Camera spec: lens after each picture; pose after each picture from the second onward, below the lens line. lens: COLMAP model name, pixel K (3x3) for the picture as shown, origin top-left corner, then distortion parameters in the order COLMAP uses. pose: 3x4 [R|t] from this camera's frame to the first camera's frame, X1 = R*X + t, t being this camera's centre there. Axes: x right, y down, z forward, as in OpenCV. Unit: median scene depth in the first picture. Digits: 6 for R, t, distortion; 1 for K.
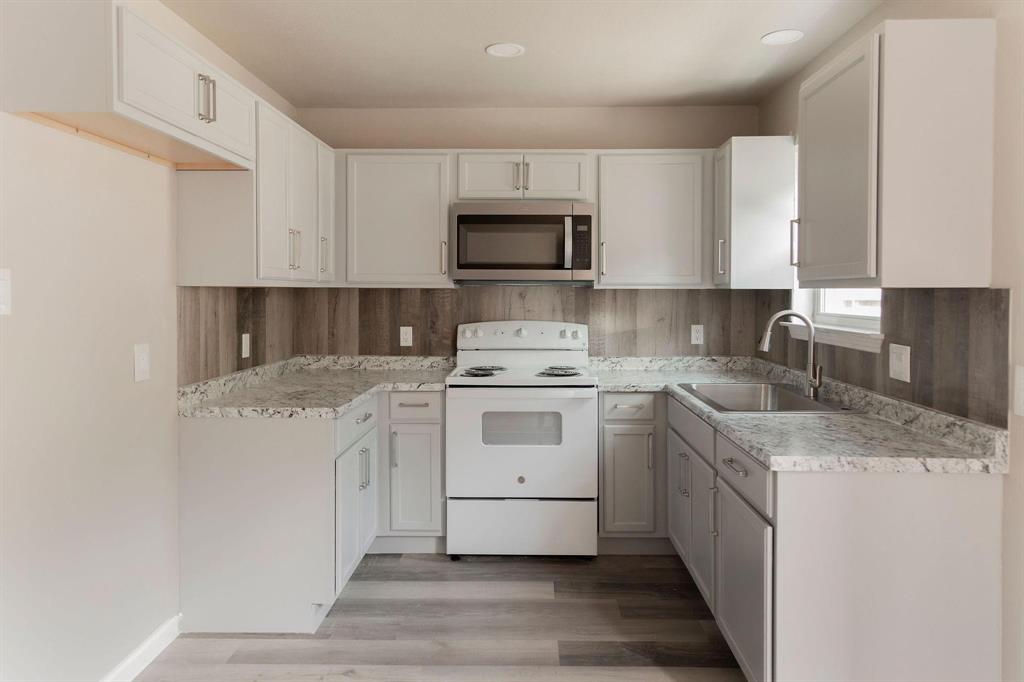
lens RADIAL K [[717.4, 0, 496.5], [0, 717.4, 296.6], [0, 0, 1]] dist [0.021194, -0.015079]
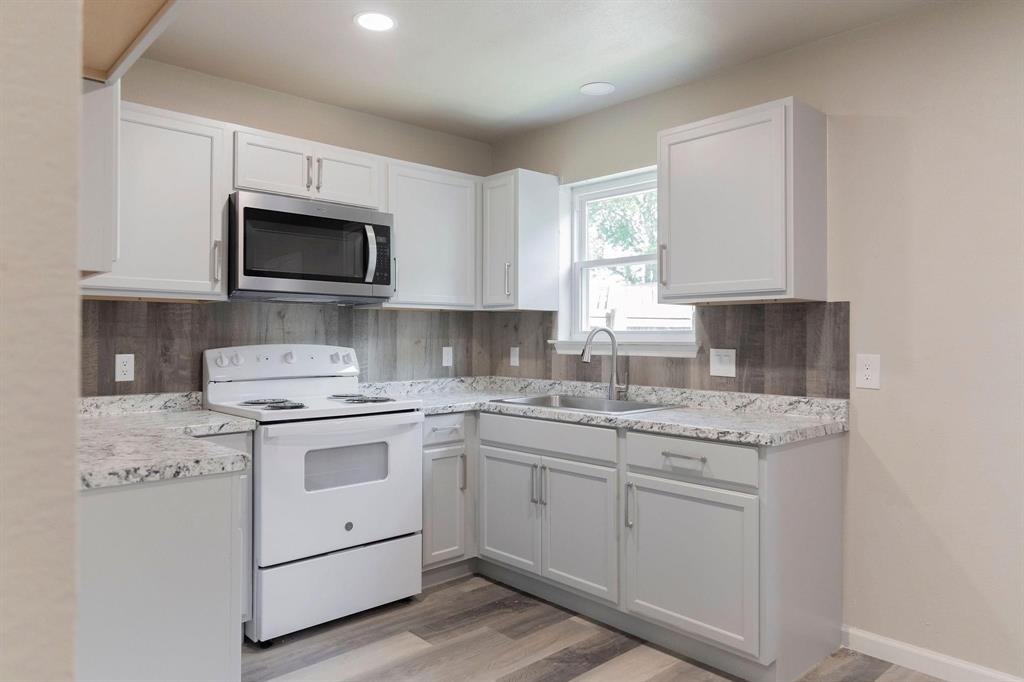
lens RADIAL K [[717.4, 0, 515.7], [0, 717.4, 322.5], [0, 0, 1]] dist [0.021194, -0.015079]
pose [[0.707909, 0.014811, 0.706148, -0.394965], [0.004301, 0.999671, -0.025279, 0.033251], [-0.706290, 0.020933, 0.707613, 0.231326]]
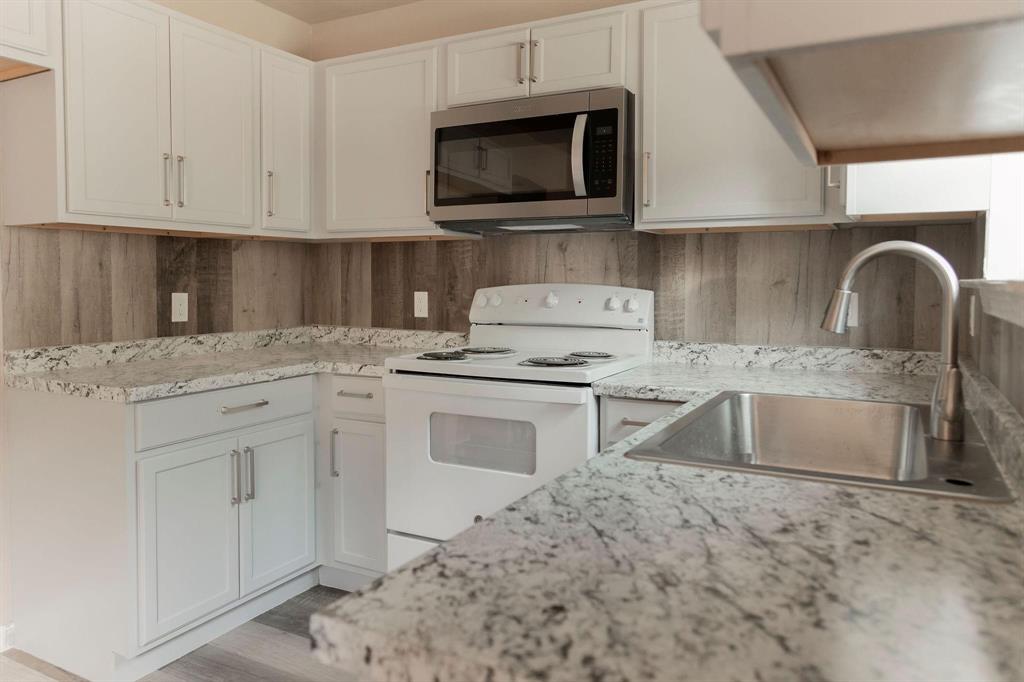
lens RADIAL K [[717.4, 0, 479.5], [0, 717.4, 297.6], [0, 0, 1]] dist [0.021194, -0.015079]
pose [[0.887083, 0.012691, -0.461436, 0.305869], [-0.004700, 0.999819, 0.018462, 0.037120], [0.461587, -0.014209, 0.886981, 0.390988]]
